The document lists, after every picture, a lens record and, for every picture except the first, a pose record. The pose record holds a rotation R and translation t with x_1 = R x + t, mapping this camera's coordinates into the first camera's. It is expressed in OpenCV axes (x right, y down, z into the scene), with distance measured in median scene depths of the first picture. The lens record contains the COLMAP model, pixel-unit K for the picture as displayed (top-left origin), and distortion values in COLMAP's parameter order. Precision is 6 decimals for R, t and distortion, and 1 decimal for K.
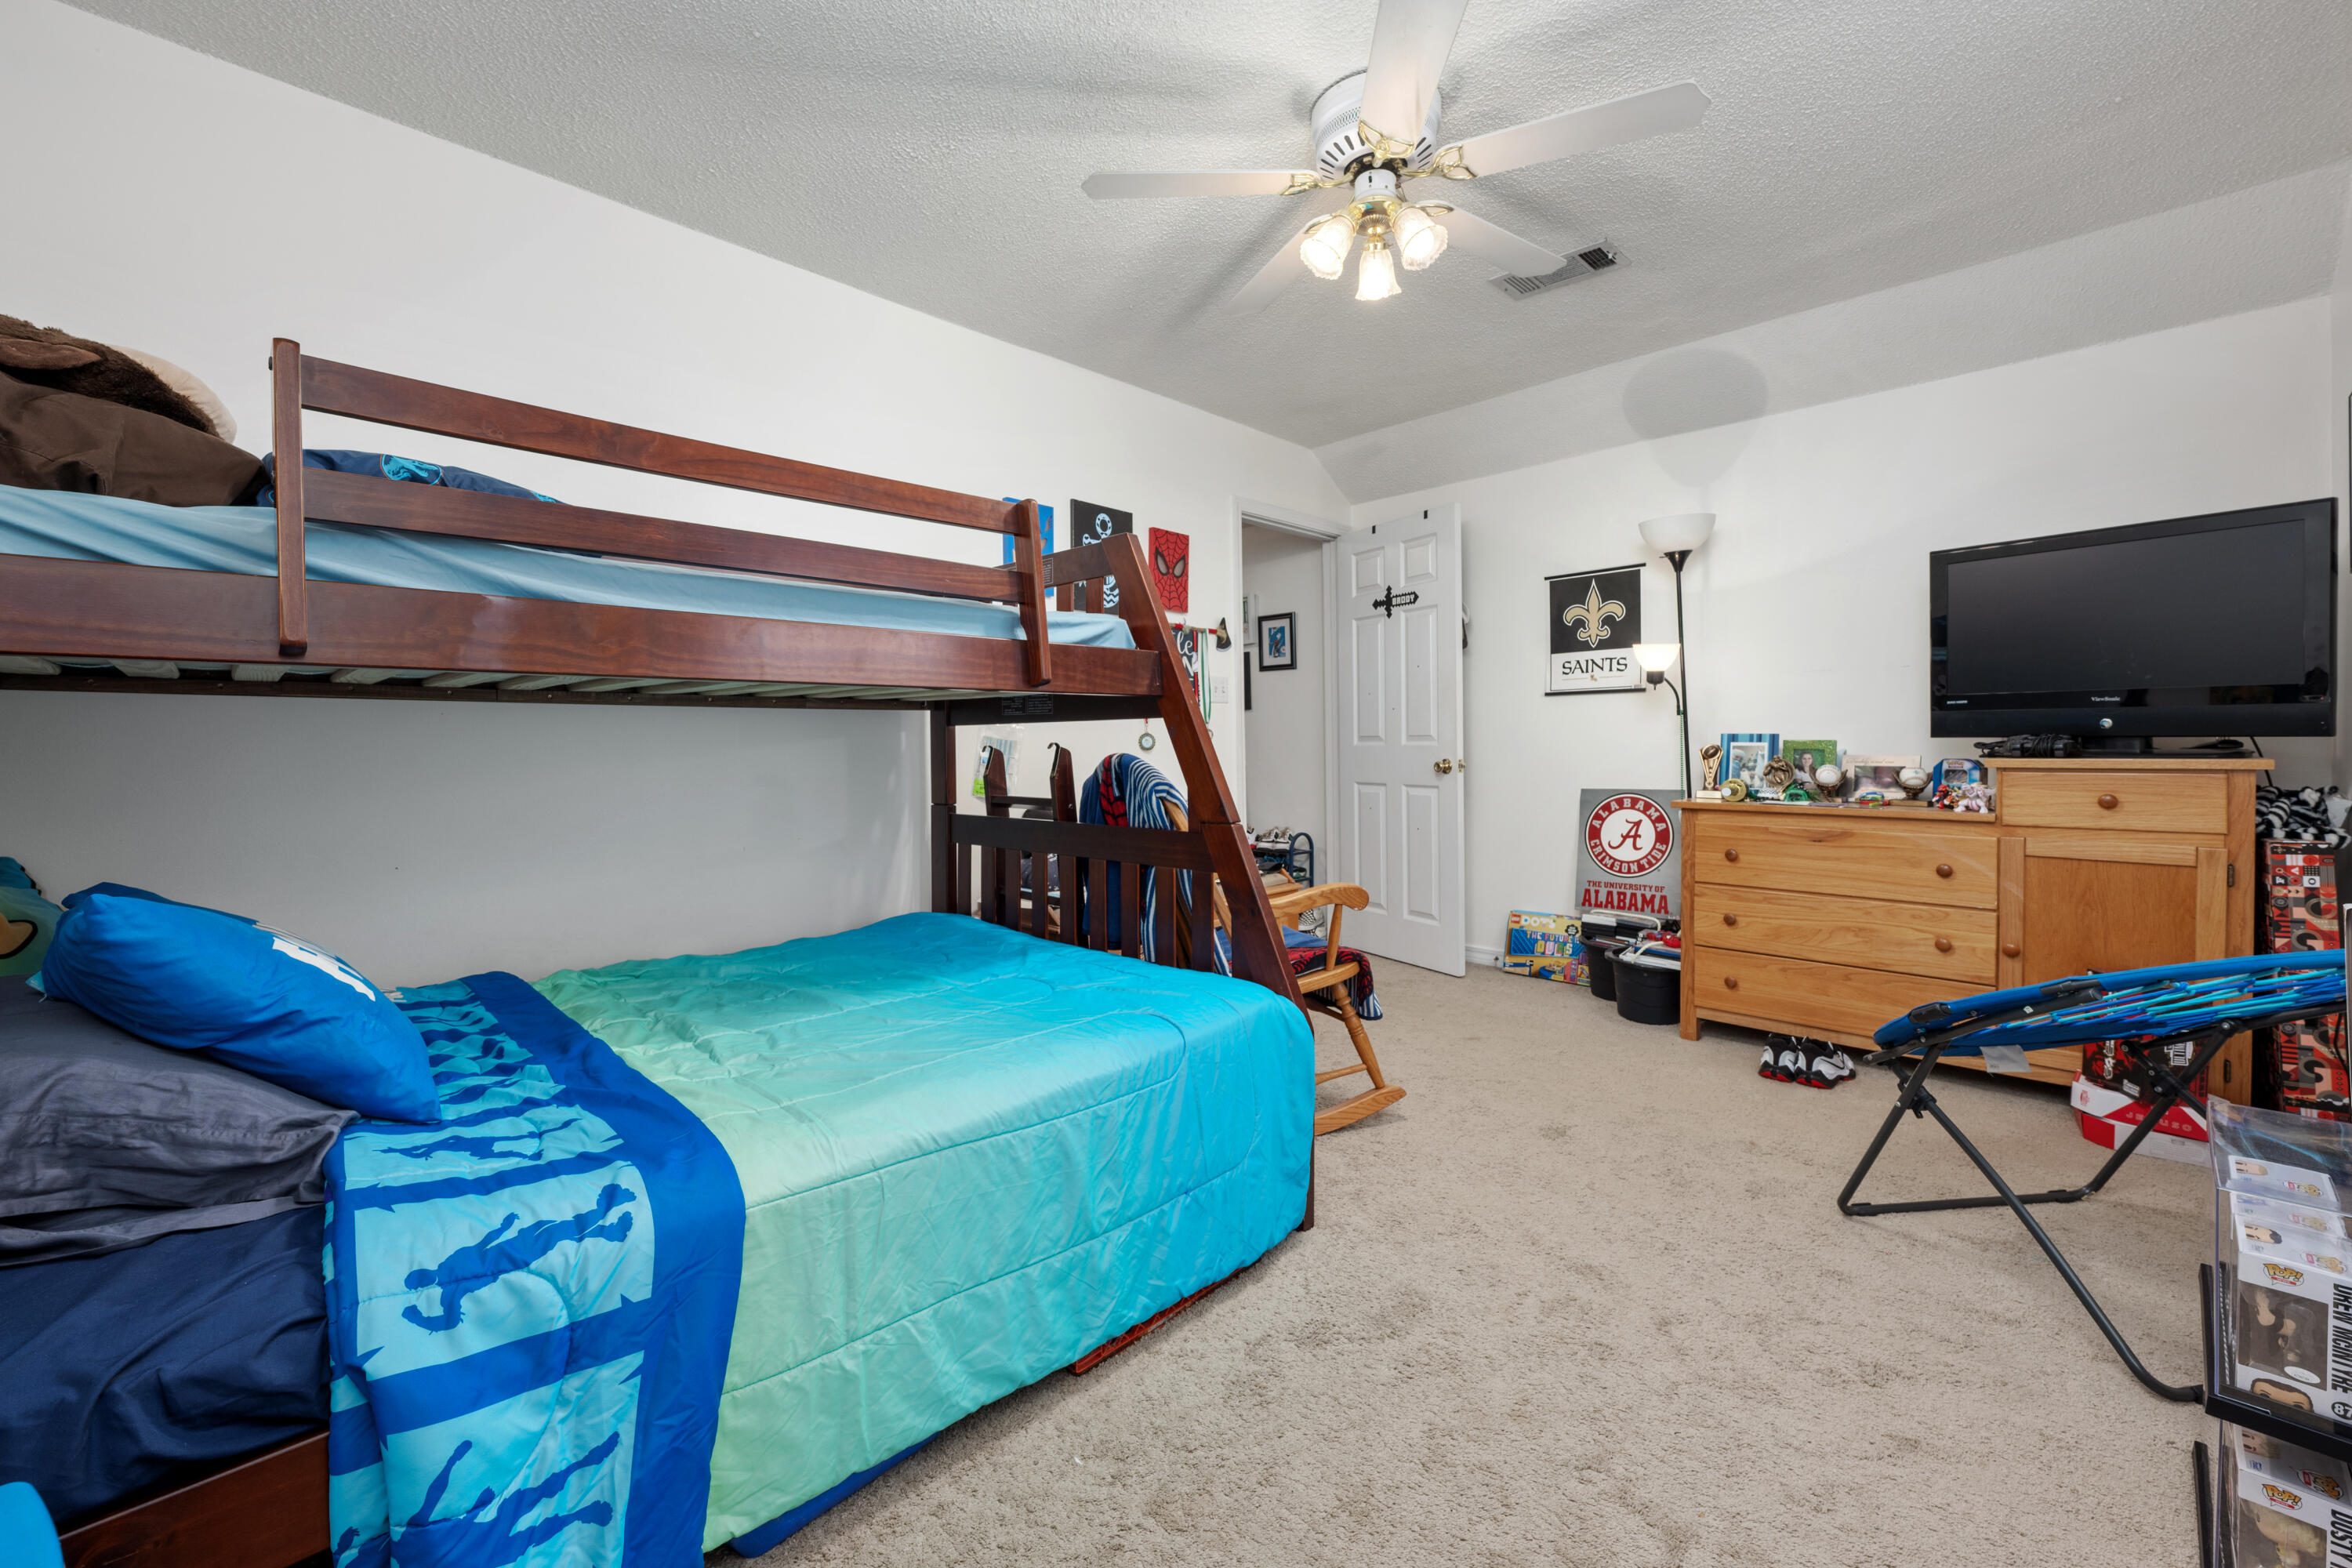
lens RADIAL K [[960.6, 0, 1175.2], [0, 960.6, 730.3], [0, 0, 1]] dist [-0.002096, 0.000167]
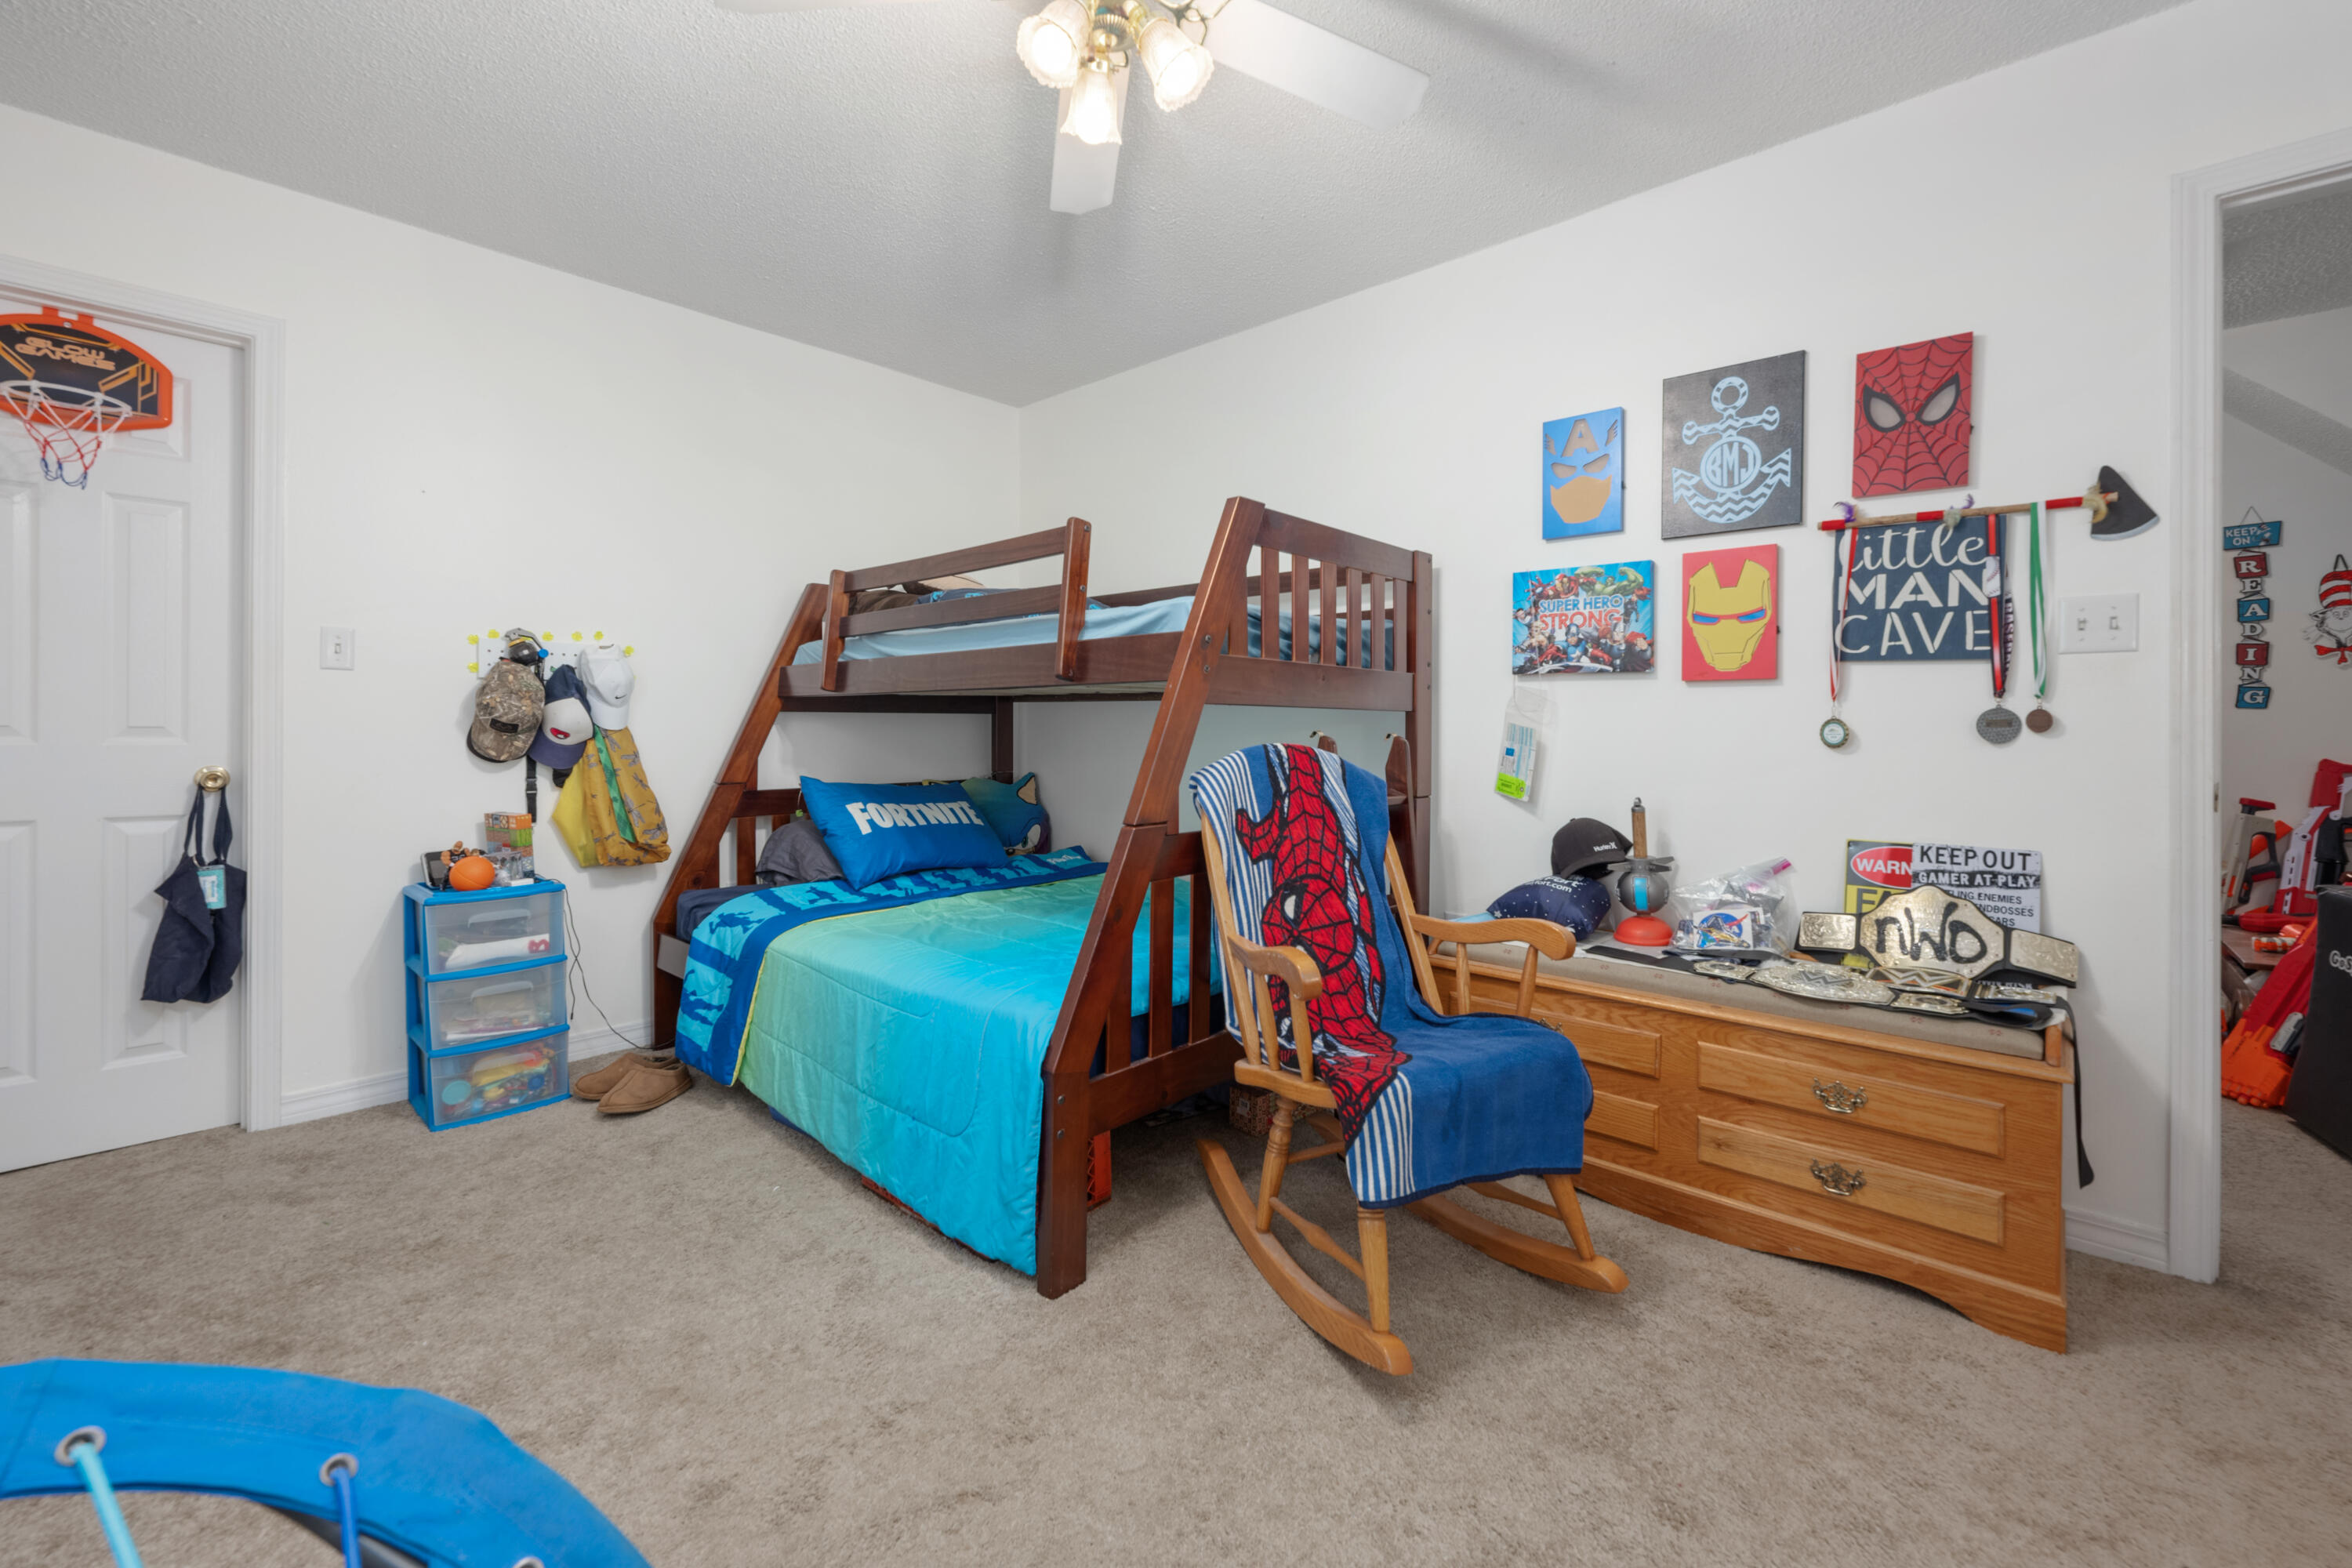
lens RADIAL K [[960.6, 0, 1175.2], [0, 960.6, 730.3], [0, 0, 1]] dist [-0.002096, 0.000167]
pose [[0.025466, 0.006879, -0.999652, 0.524293], [0.004946, 0.999963, 0.007007, 0.003381], [0.999663, -0.005123, 0.025431, 0.575338]]
